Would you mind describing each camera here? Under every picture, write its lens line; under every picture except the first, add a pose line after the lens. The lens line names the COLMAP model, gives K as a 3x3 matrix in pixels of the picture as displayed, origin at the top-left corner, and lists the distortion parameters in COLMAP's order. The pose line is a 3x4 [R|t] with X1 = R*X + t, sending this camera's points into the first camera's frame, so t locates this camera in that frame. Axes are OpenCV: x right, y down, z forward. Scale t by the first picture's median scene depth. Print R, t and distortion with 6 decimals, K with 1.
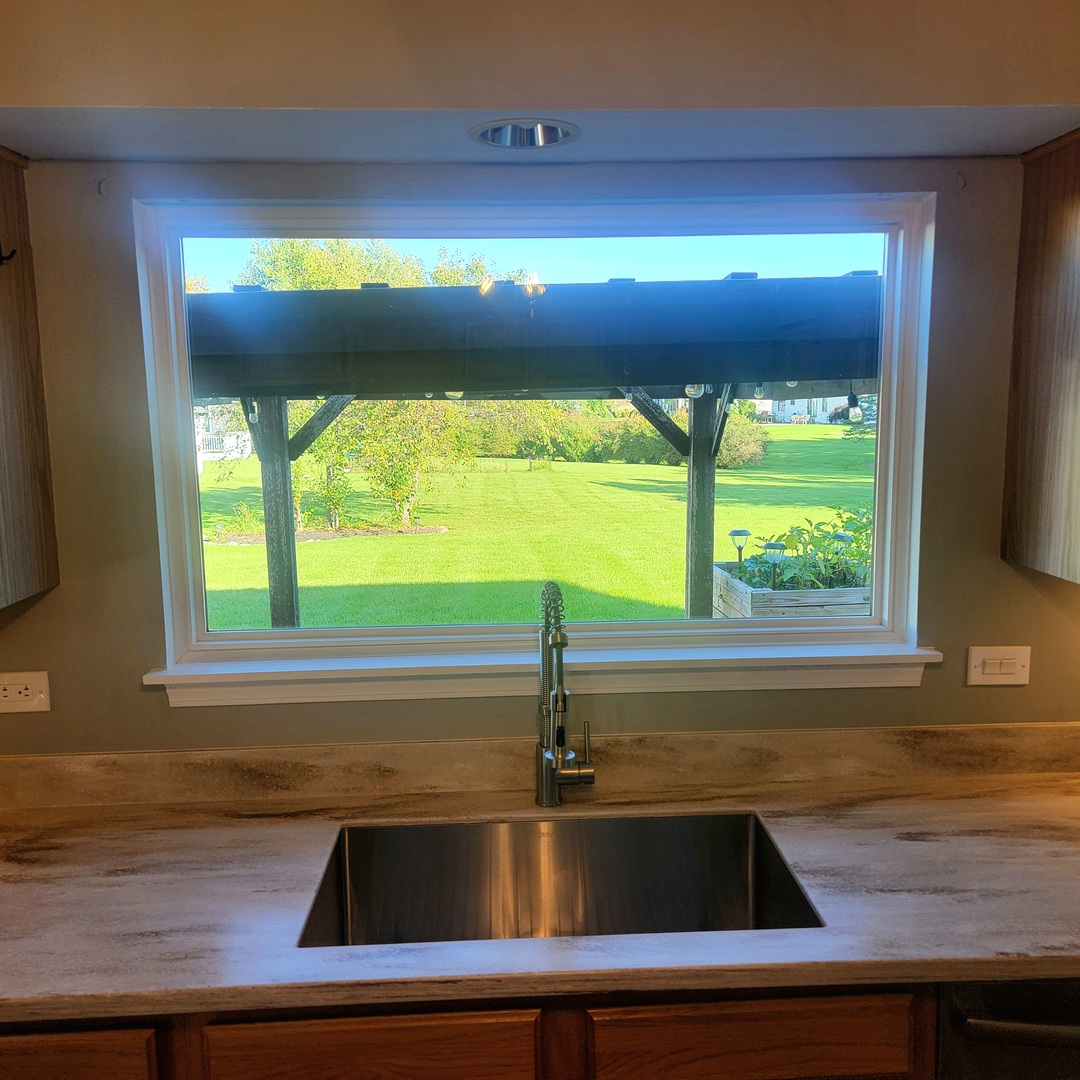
lens RADIAL K [[1014.5, 0, 545.1], [0, 1014.5, 532.9], [0, 0, 1]] dist [0.043527, 0.000000]
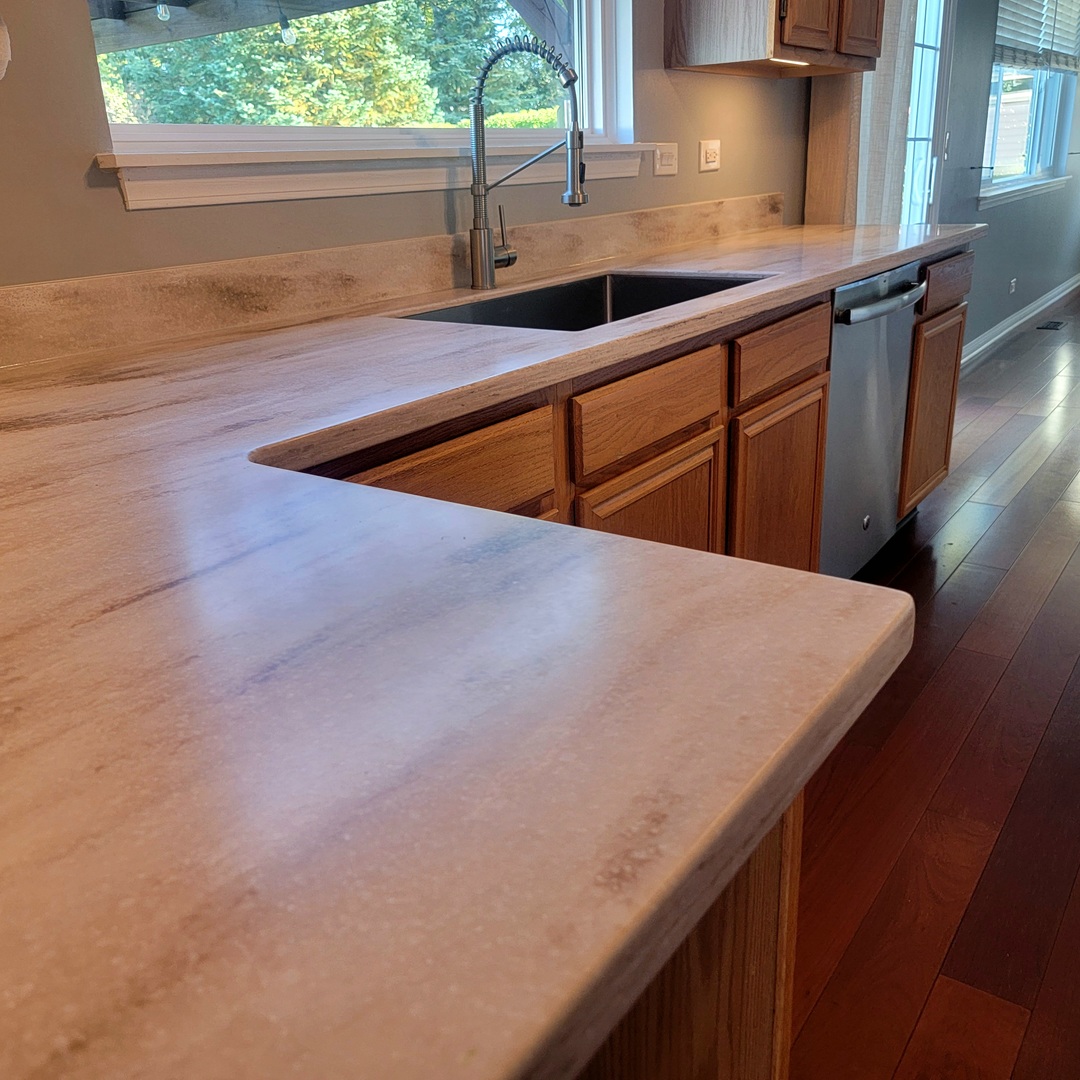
lens RADIAL K [[1014.5, 0, 544.3], [0, 1014.5, 541.1], [0, 0, 1]] dist [0.043527, 0.000000]
pose [[0.609496, -0.285555, 0.739576, -0.815719], [0.136783, 0.956766, 0.256689, 0.254484], [-0.780900, -0.055289, 0.622204, 0.281480]]
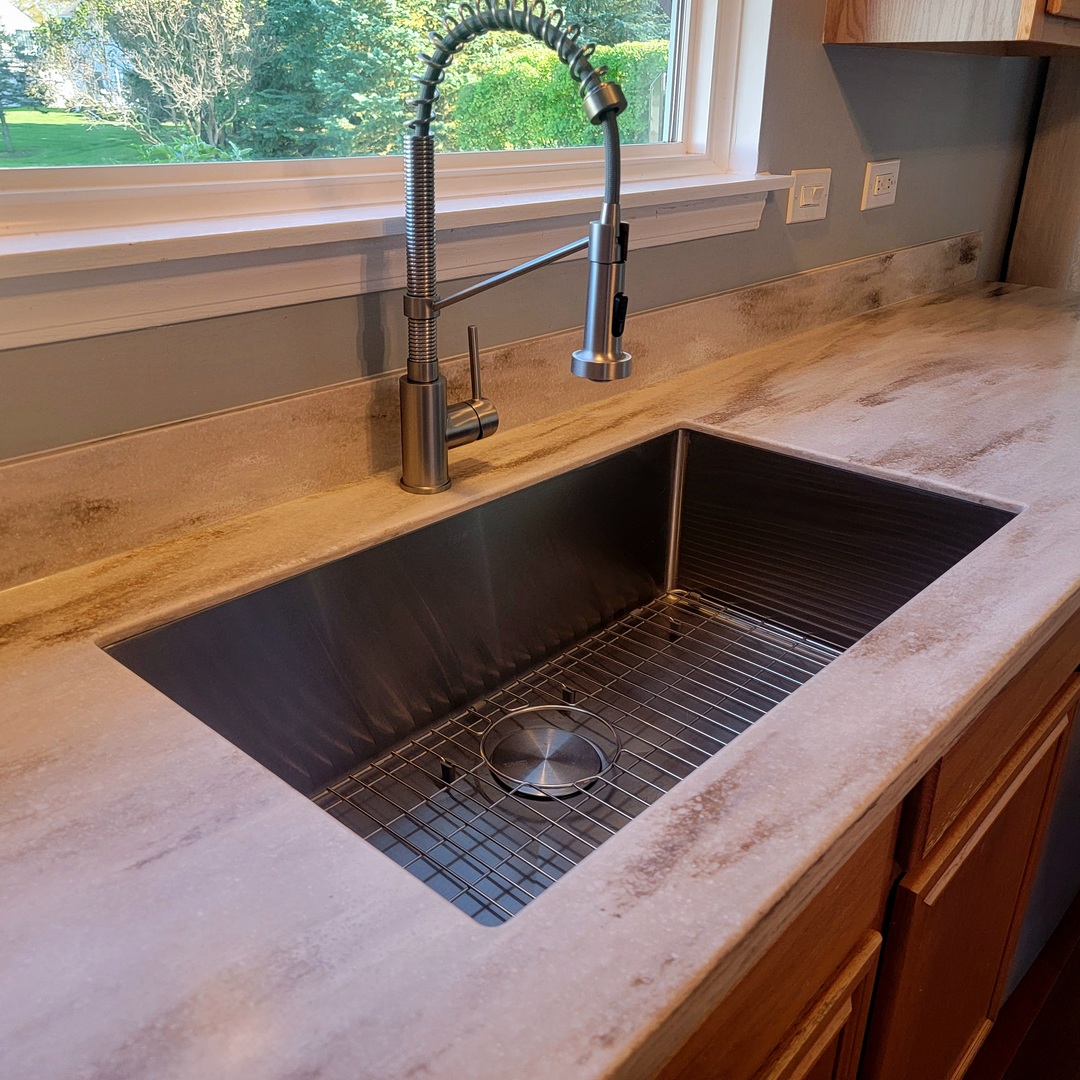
lens RADIAL K [[1014.5, 0, 551.1], [0, 1014.5, 541.5], [0, 0, 1]] dist [0.043527, 0.000000]
pose [[0.695158, -0.269693, 0.666349, -0.320041], [0.070881, 0.948155, 0.309803, 0.130023], [-0.715354, -0.168131, 0.678234, 0.581067]]
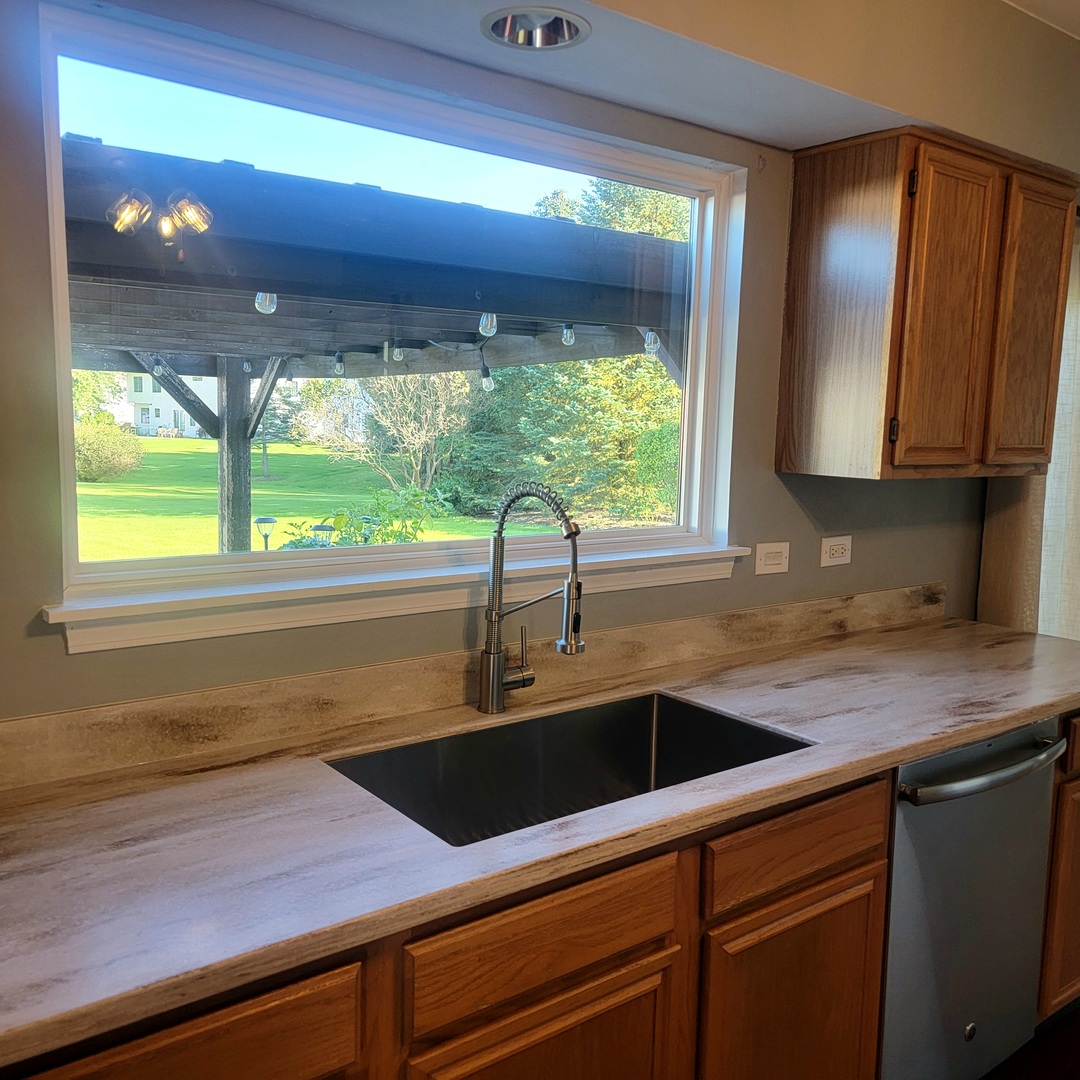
lens RADIAL K [[1014.5, 0, 552.5], [0, 1014.5, 527.7], [0, 0, 1]] dist [0.043527, 0.000000]
pose [[0.812449, -0.027854, 0.582367, -0.524879], [0.041567, 0.999084, -0.010203, 0.098566], [-0.581549, 0.032496, 0.812862, 0.148910]]
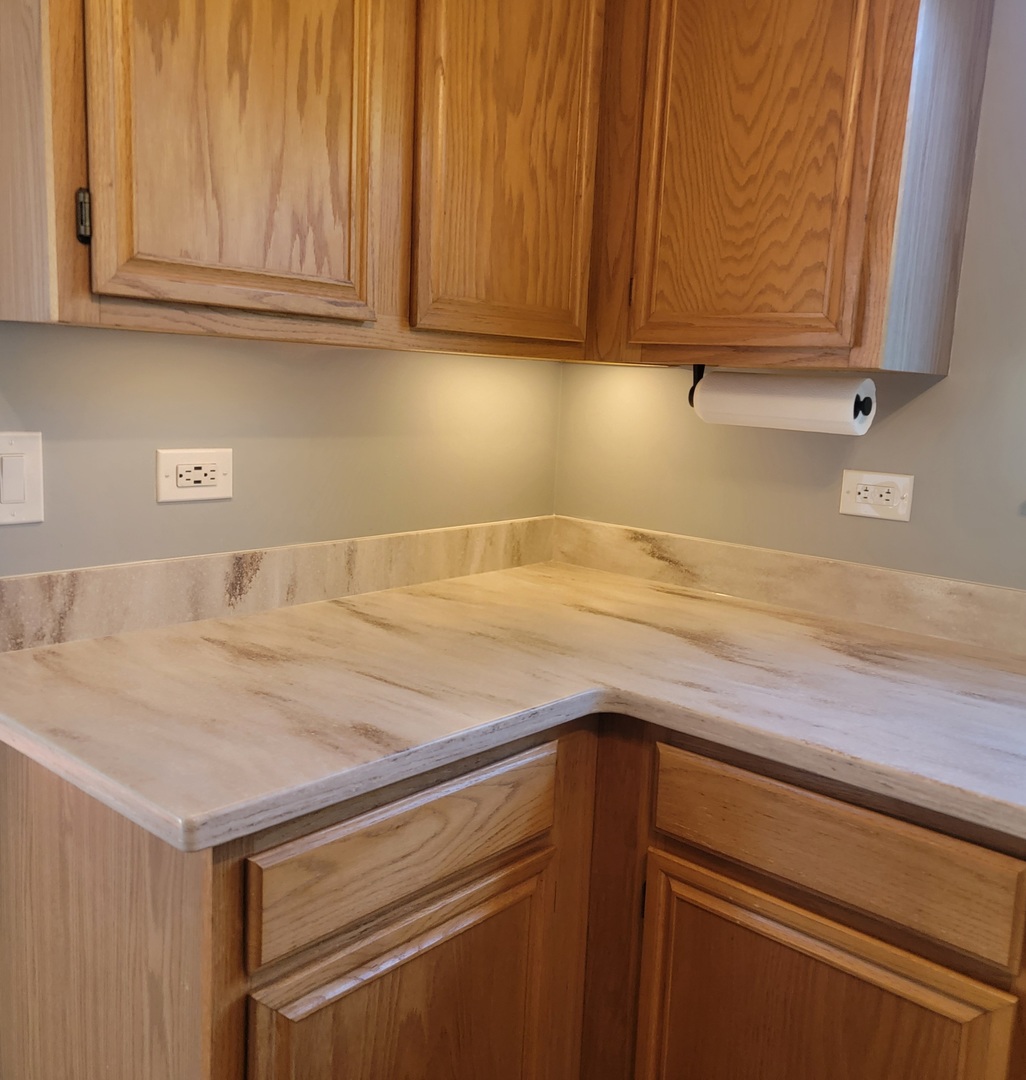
lens RADIAL K [[1008.3, 0, 549.0], [0, 1008.3, 543.3], [0, 0, 1]] dist [0.059828, 0.000000]
pose [[0.734019, 0.161595, -0.659623, -0.128620], [-0.153044, 0.985654, 0.071161, 0.178547], [0.661660, 0.048718, 0.748220, 0.136781]]
